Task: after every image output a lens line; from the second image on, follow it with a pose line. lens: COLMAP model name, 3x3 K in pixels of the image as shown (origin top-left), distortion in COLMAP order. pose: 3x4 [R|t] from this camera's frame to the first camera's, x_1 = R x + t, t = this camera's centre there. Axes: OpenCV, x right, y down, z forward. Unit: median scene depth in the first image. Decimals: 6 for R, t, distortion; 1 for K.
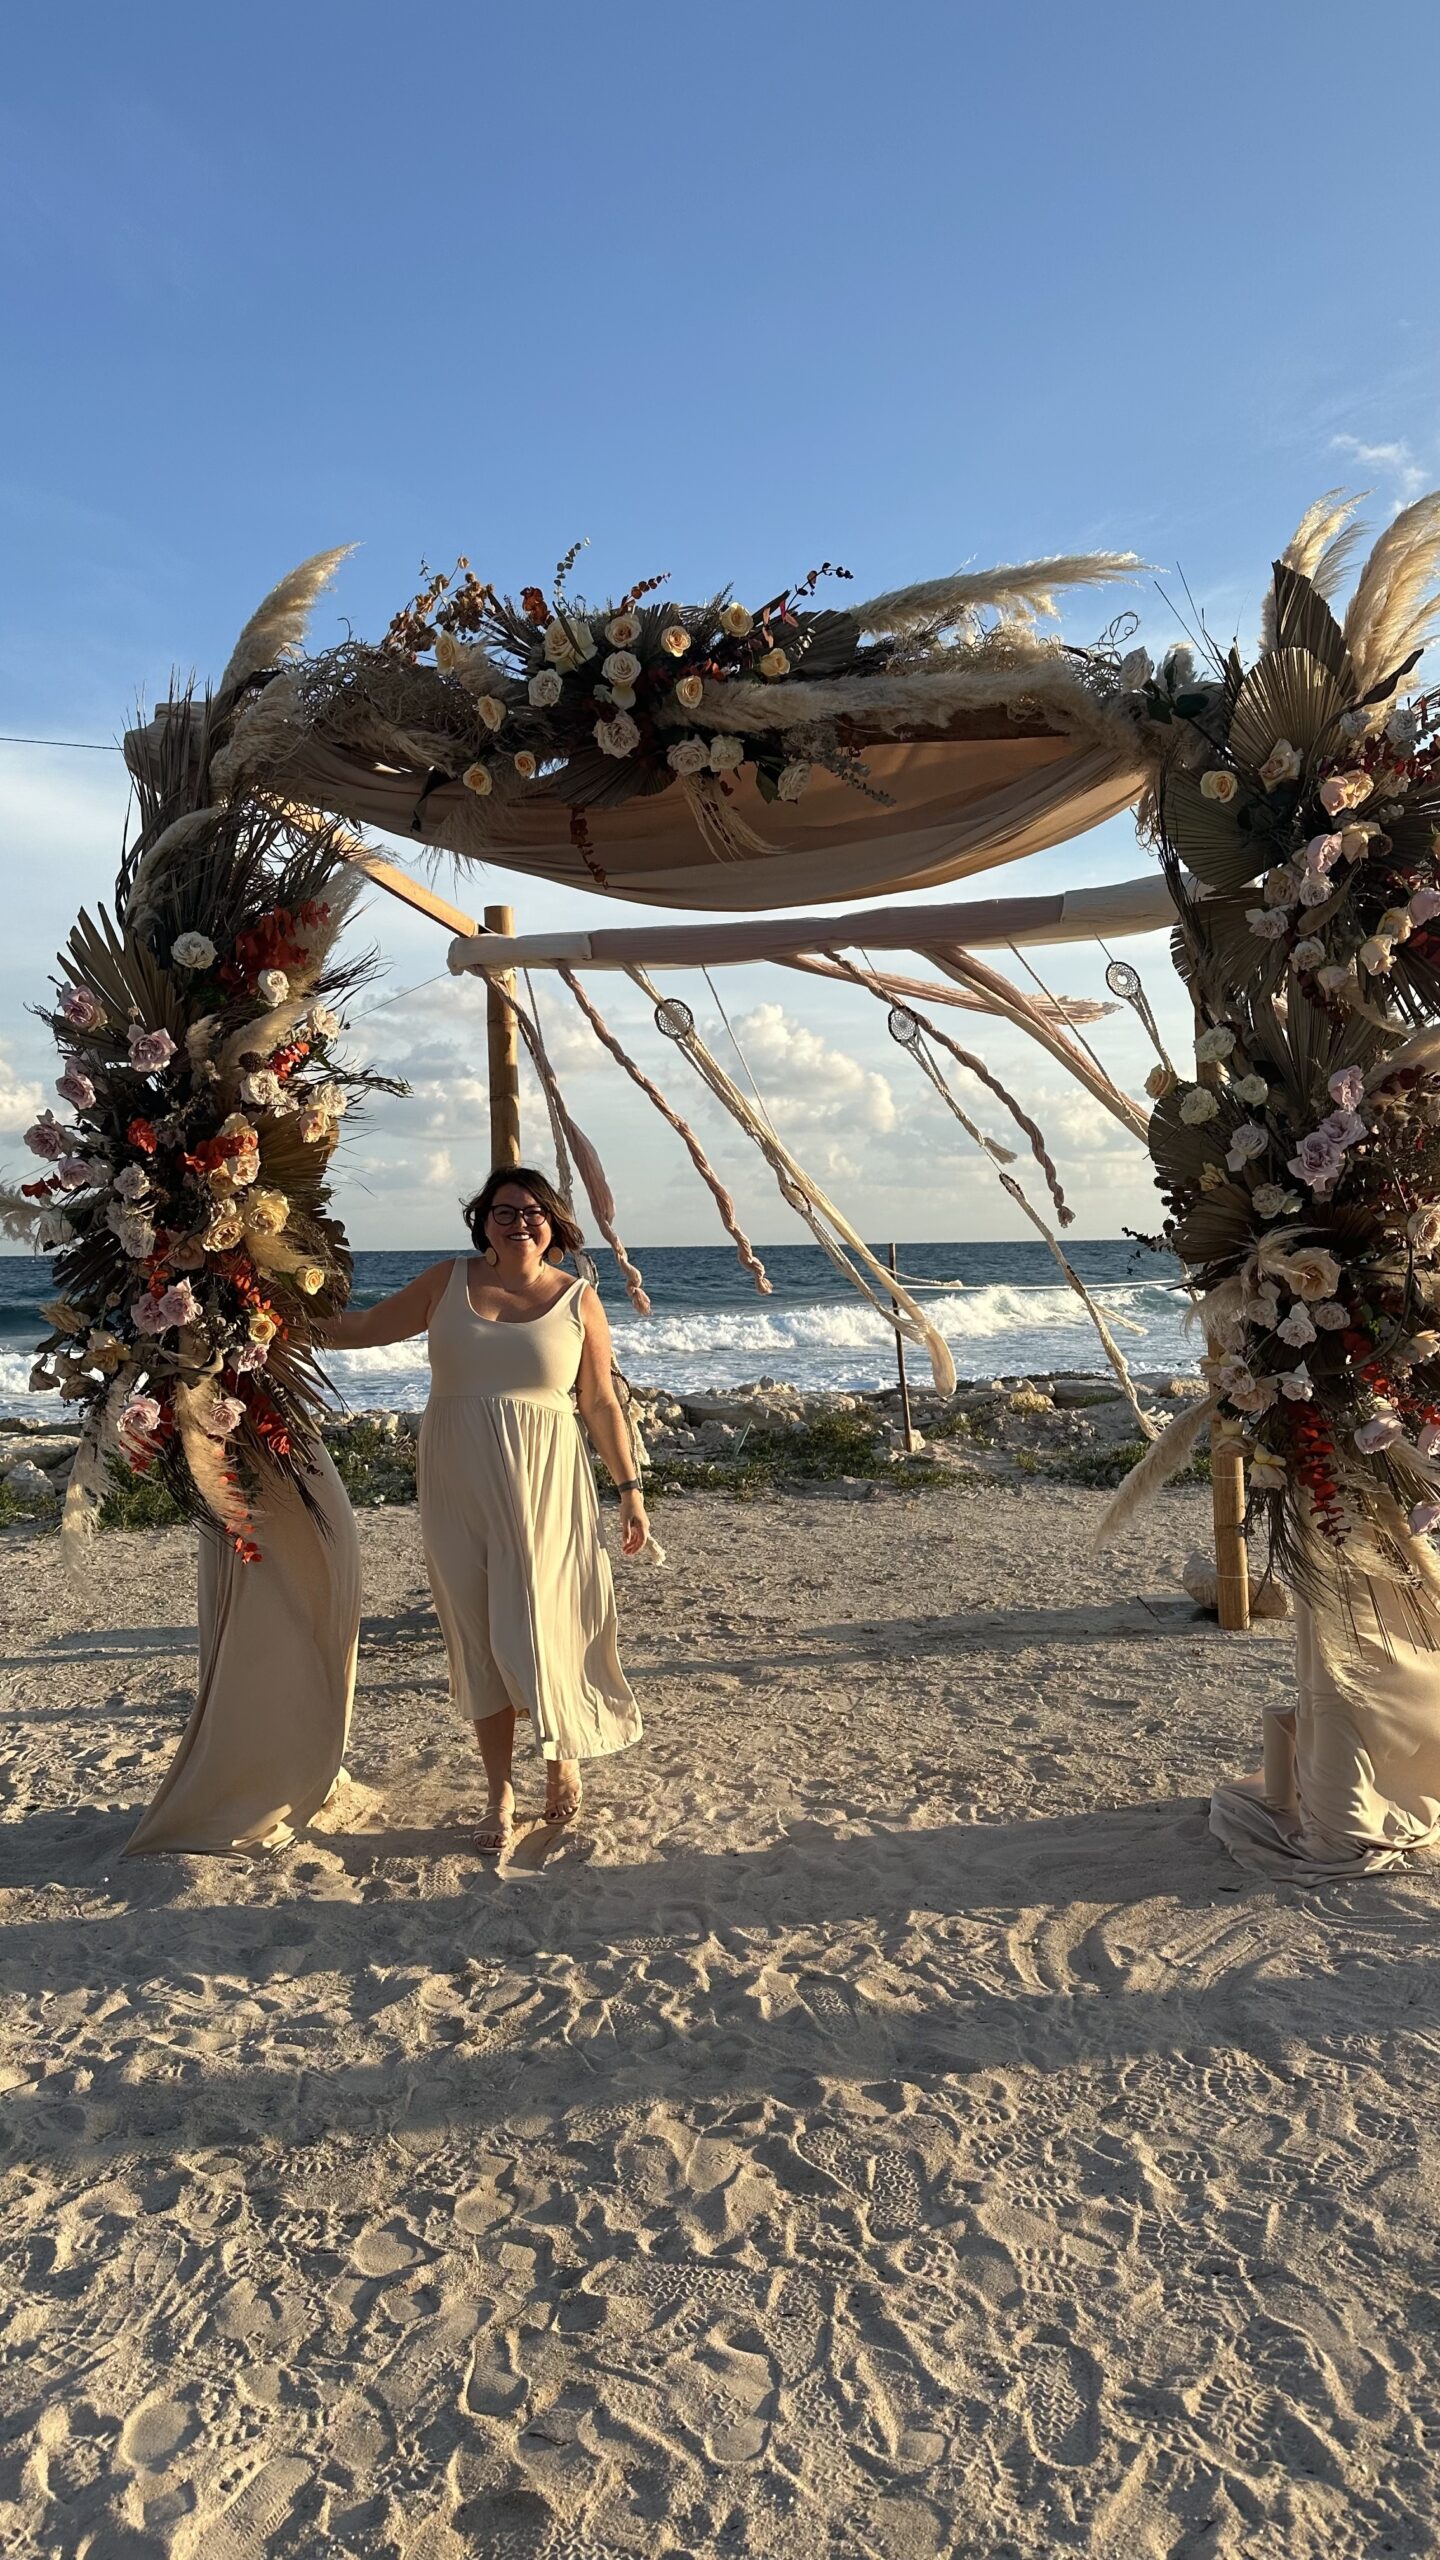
lens RADIAL K [[1749.7, 0, 725.1], [0, 1749.7, 1290.7], [0, 0, 1]] dist [0.070332, -0.011502]
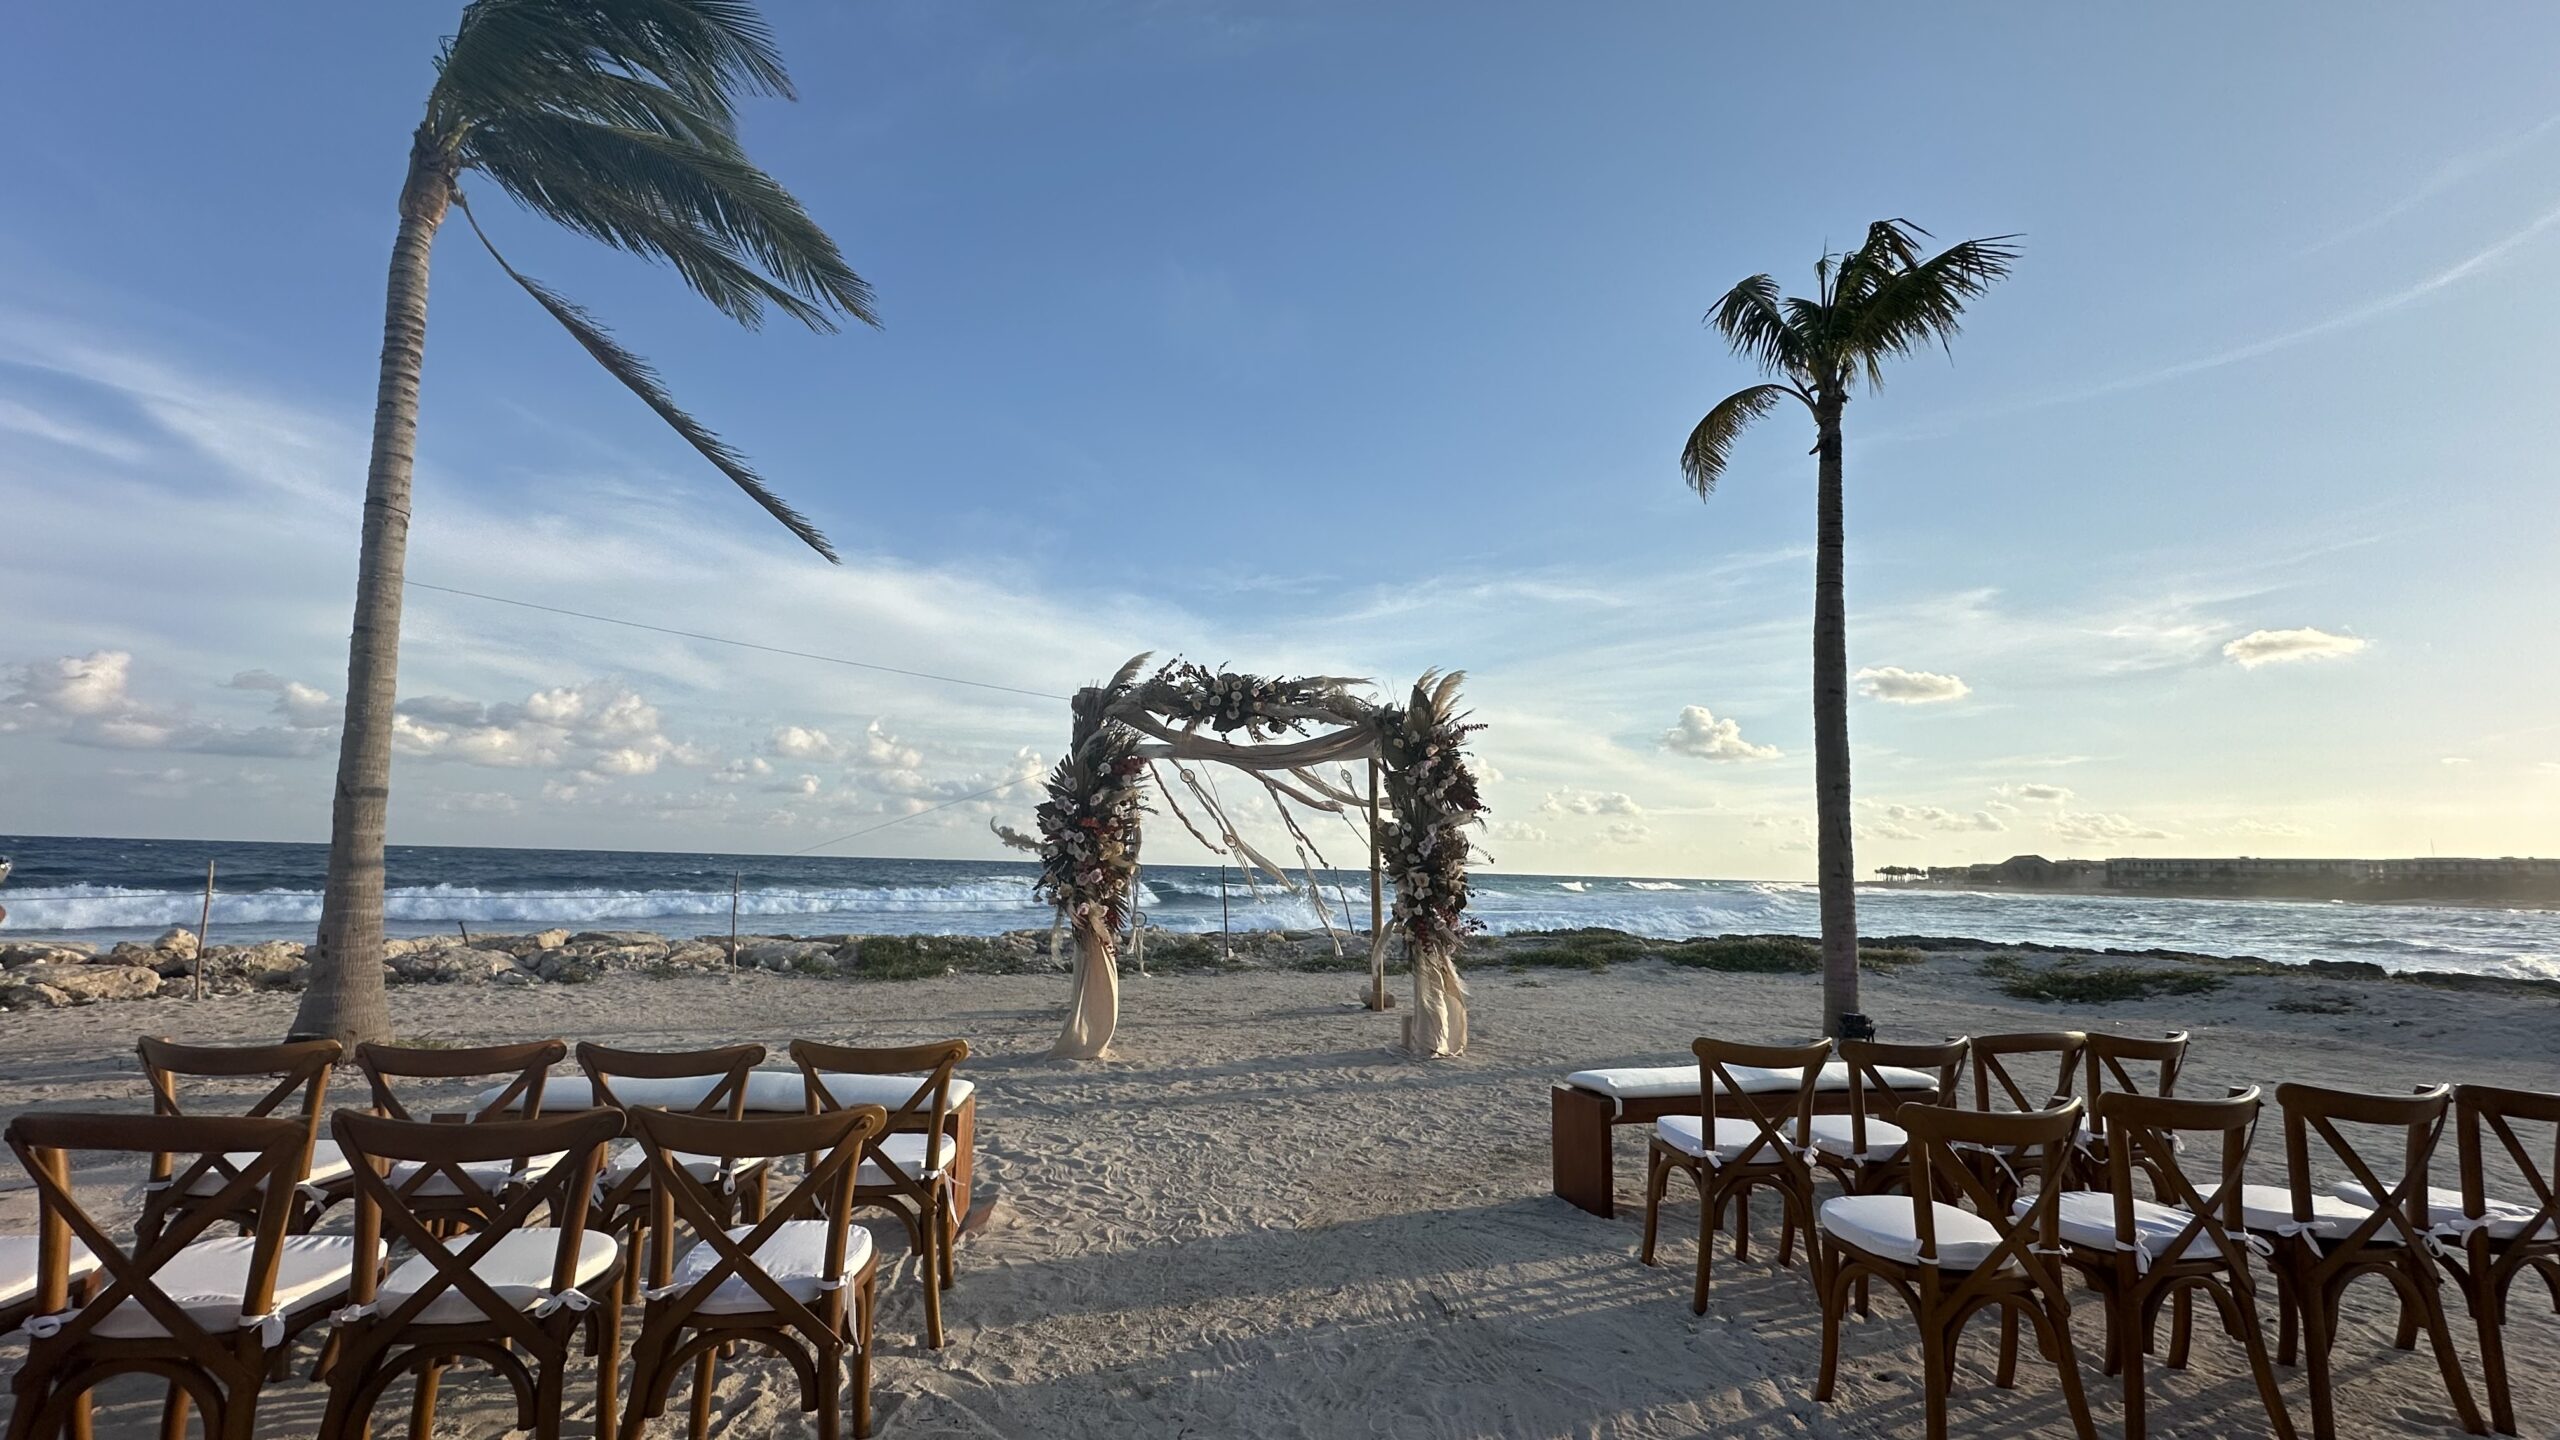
lens RADIAL K [[1130.2, 0, 1273.2], [0, 1130.2, 705.2], [0, 0, 1]] dist [-0.003554, -0.000078]
pose [[0.966516, 0.072590, 0.246123, -0.505763], [-0.030119, 0.984615, -0.172121, 0.042264], [-0.254831, 0.158945, 0.953833, -1.071084]]
